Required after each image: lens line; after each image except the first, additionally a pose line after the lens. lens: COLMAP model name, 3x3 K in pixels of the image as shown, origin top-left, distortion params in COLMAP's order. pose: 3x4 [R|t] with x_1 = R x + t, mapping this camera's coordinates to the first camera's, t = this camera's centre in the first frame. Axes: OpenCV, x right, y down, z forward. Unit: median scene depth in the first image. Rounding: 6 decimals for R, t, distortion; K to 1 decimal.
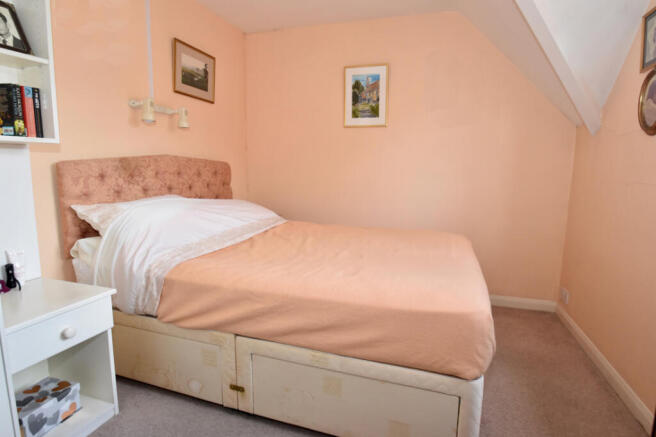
lens RADIAL K [[344.6, 0, 331.3], [0, 344.6, 213.7], [0, 0, 1]] dist [-0.019602, -0.000206]
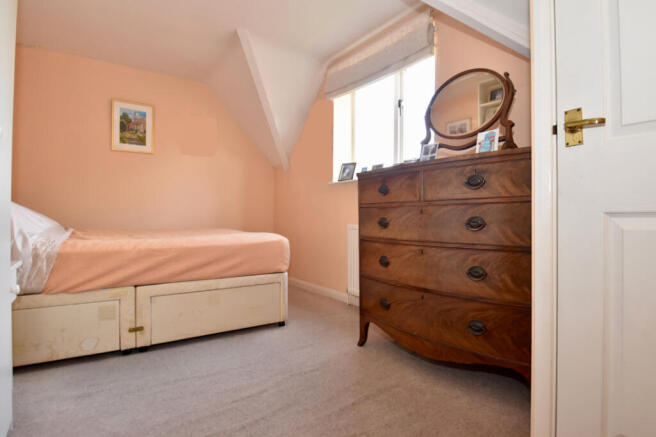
lens RADIAL K [[344.6, 0, 331.3], [0, 344.6, 213.7], [0, 0, 1]] dist [-0.019602, -0.000206]
pose [[0.602549, -0.002482, 0.798078, -0.826497], [0.110356, 0.990648, -0.080238, 0.245690], [-0.790415, 0.136420, 0.597188, -0.413746]]
